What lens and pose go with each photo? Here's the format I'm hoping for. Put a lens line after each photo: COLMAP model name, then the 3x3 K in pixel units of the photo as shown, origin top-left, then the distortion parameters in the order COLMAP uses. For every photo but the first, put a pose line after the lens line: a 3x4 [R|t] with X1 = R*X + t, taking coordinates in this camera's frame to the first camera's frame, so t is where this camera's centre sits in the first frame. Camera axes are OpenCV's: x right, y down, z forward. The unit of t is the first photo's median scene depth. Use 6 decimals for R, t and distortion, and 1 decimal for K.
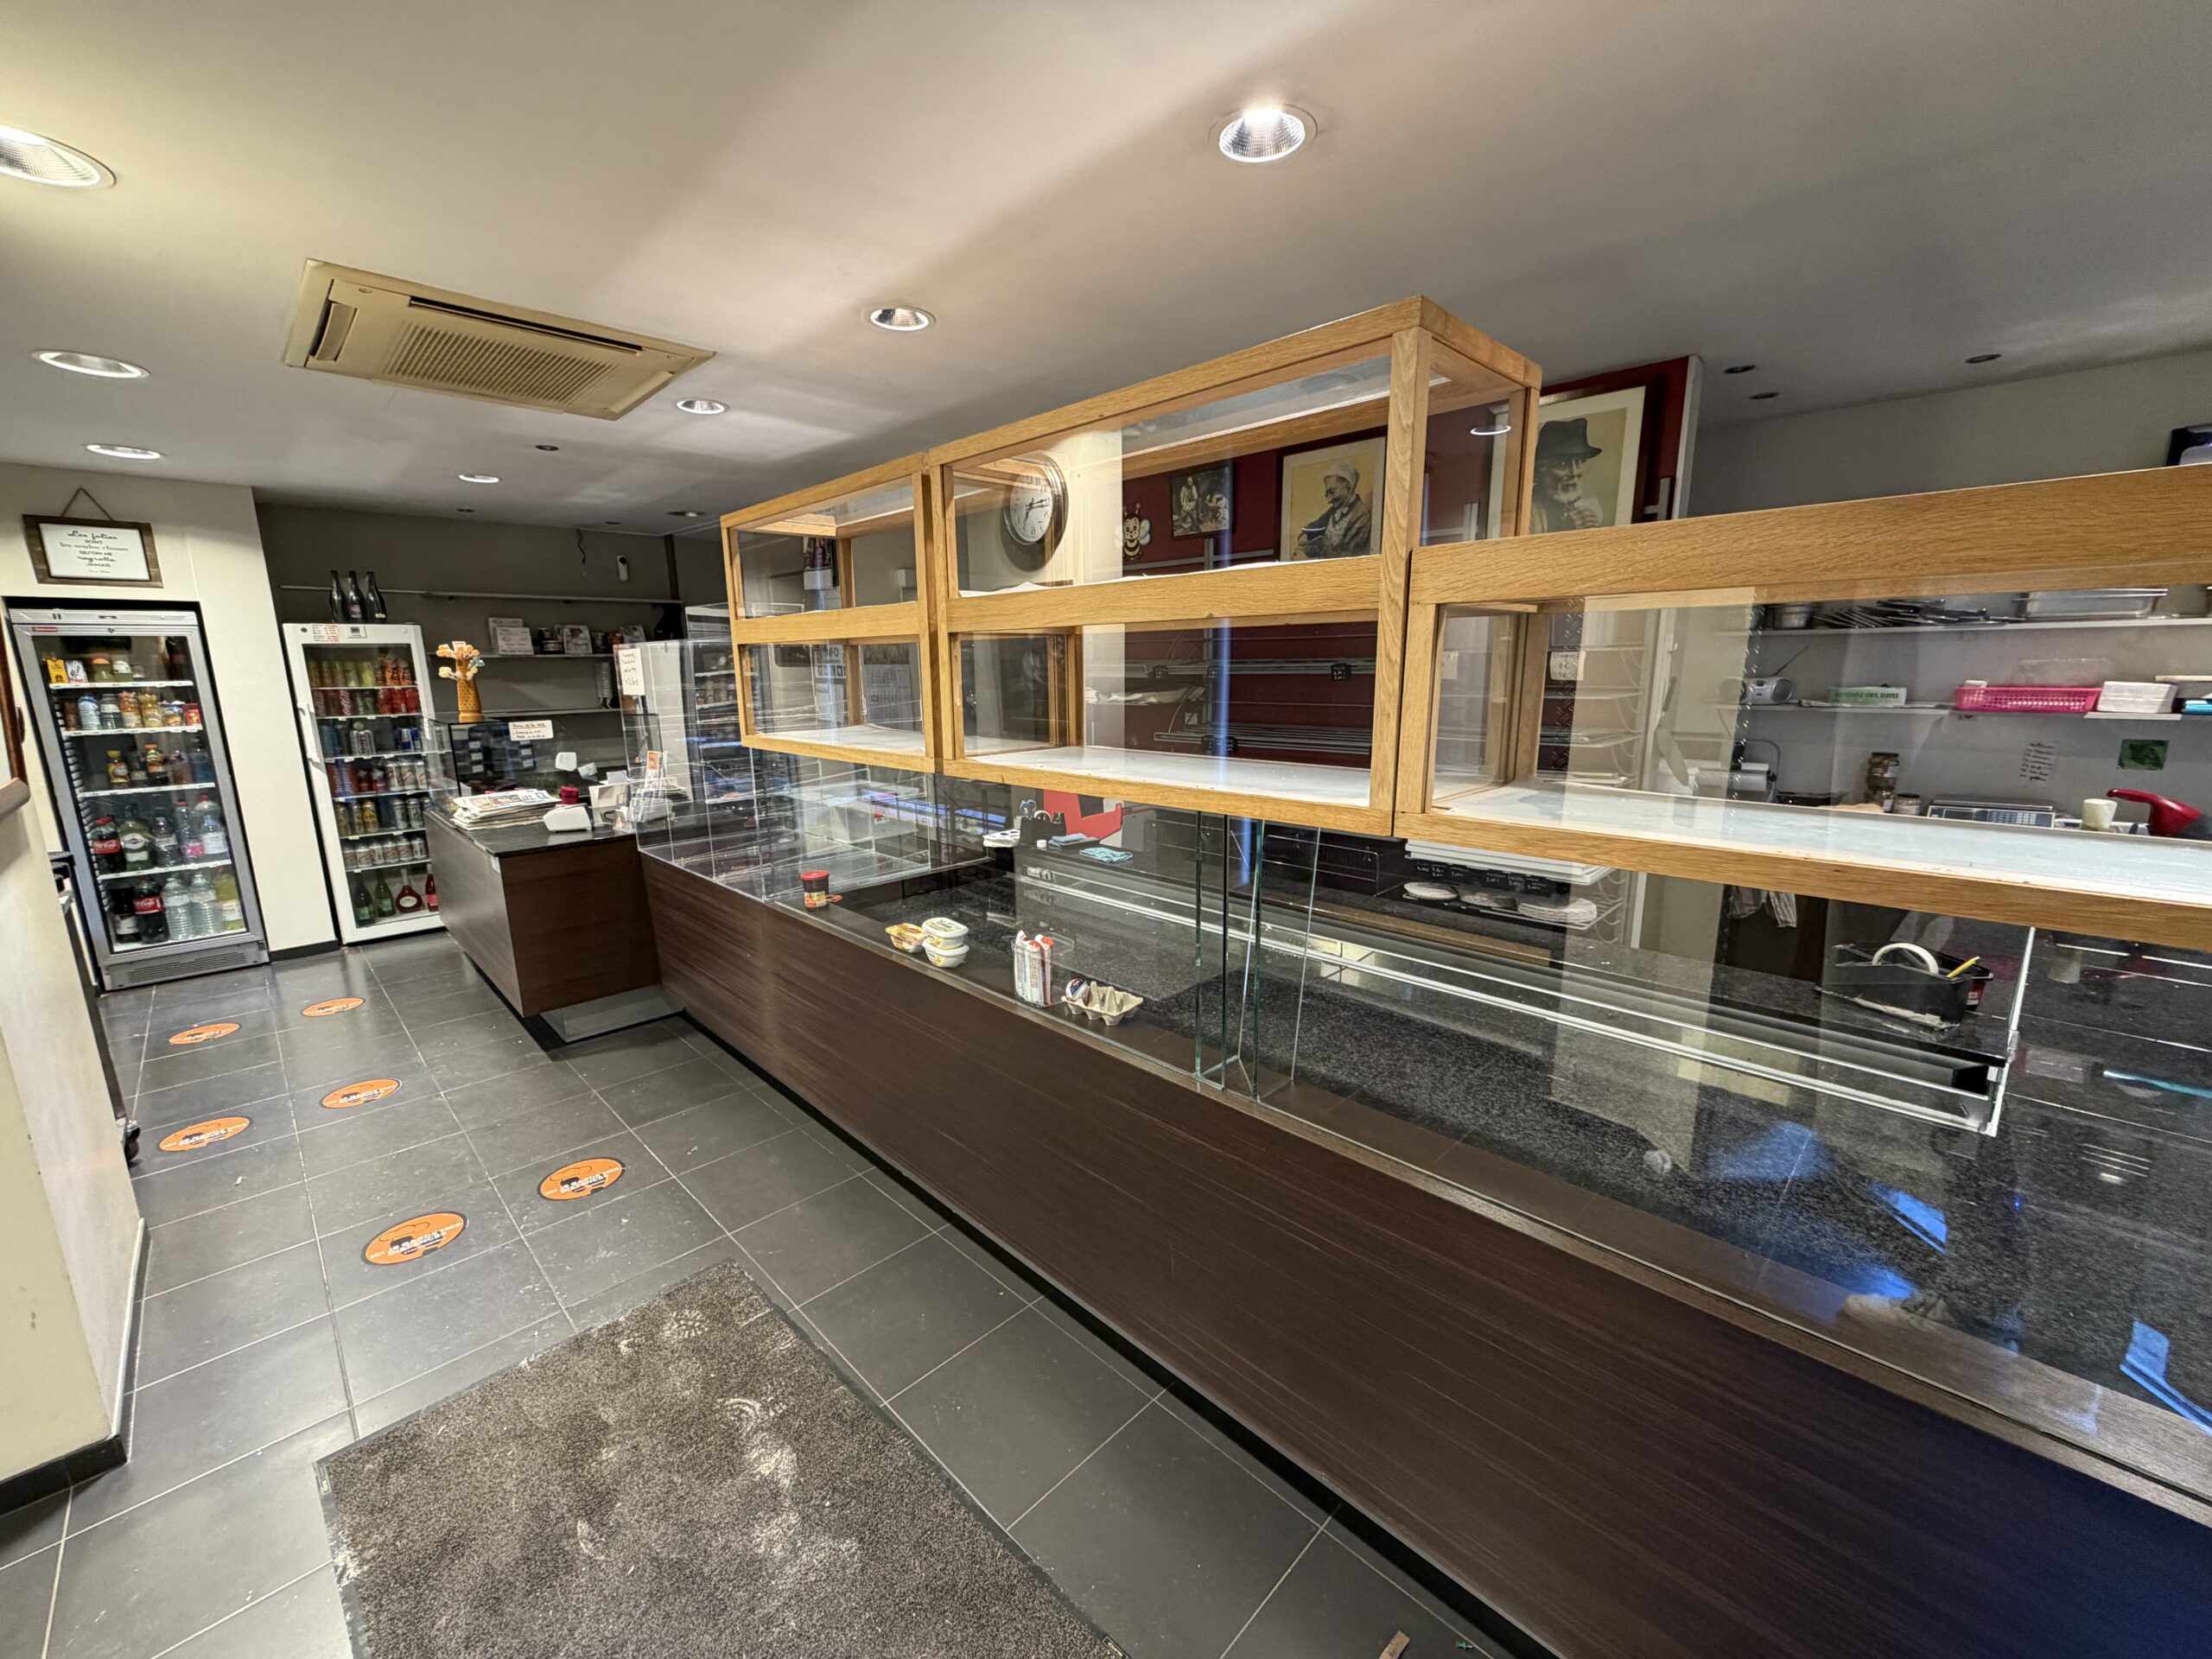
lens RADIAL K [[878.0, 0, 1100.1], [0, 878.0, 840.7], [0, 0, 1]] dist [-0.000929, -0.000149]
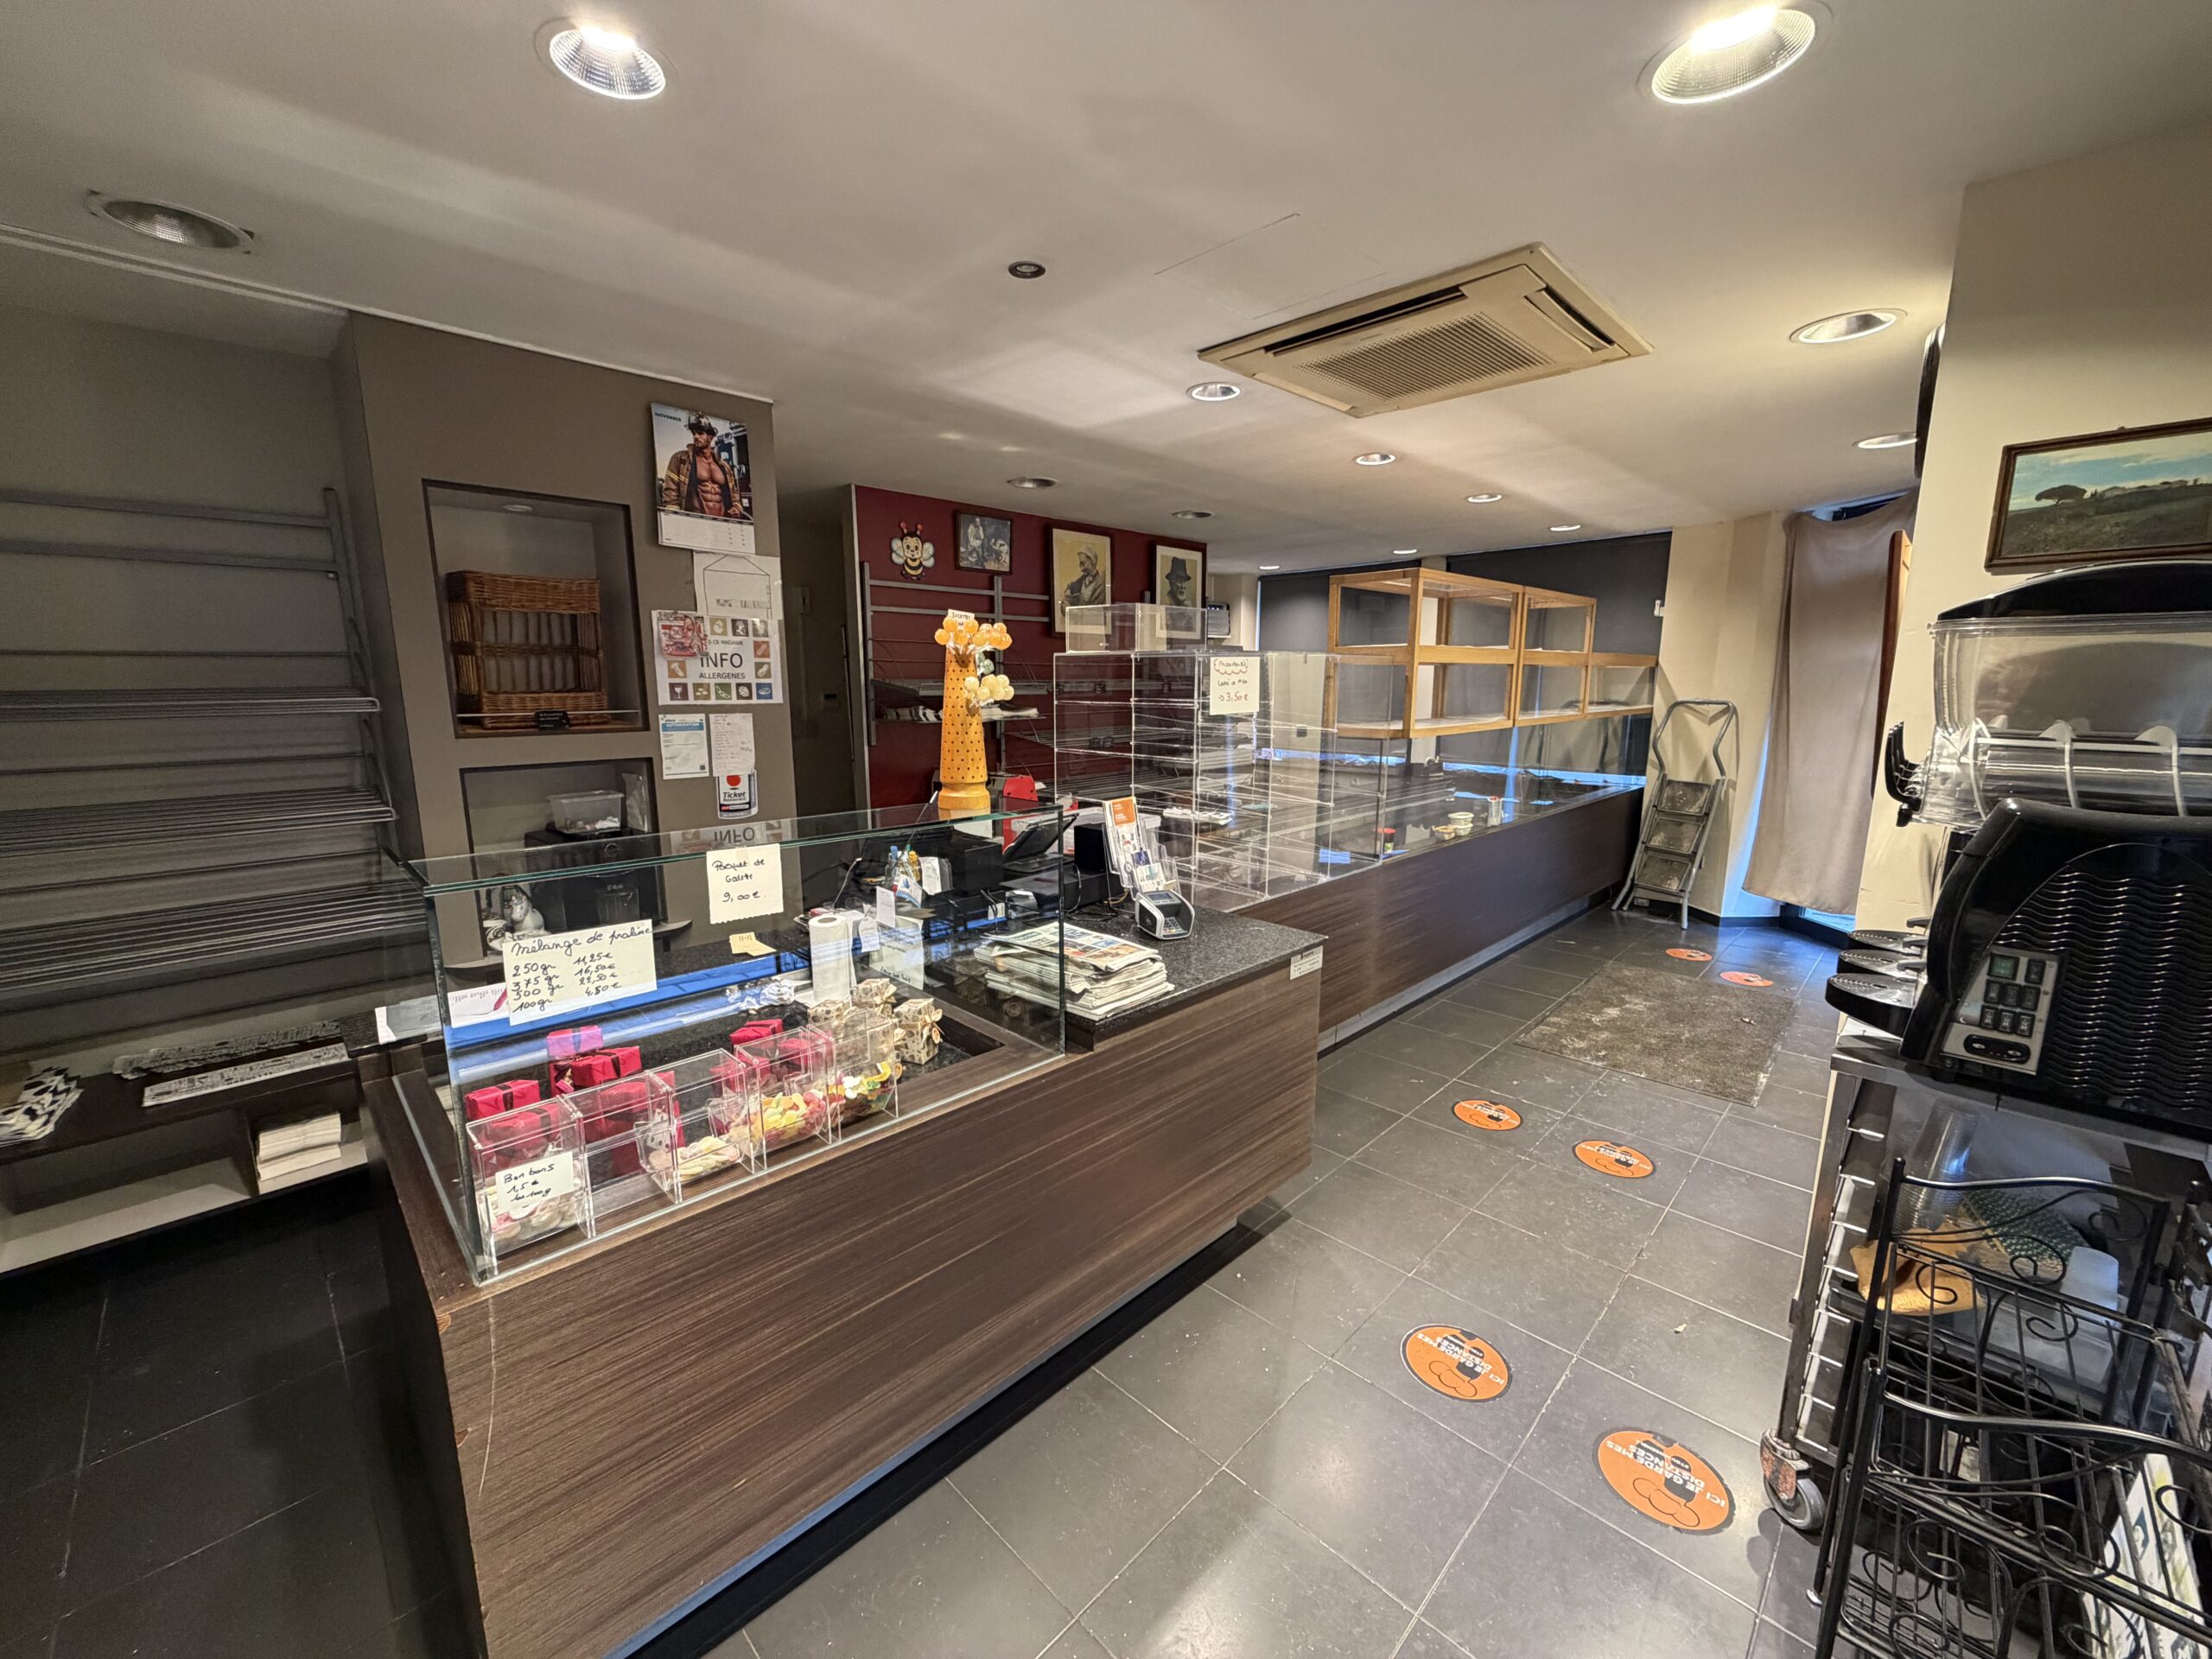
lens RADIAL K [[878.0, 0, 1100.1], [0, 878.0, 840.7], [0, 0, 1]] dist [-0.000929, -0.000149]
pose [[0.000839, -0.167978, 0.985790, -1.051997], [0.204827, 0.964919, 0.164247, -0.164207], [-0.978798, 0.201779, 0.035216, 0.870914]]
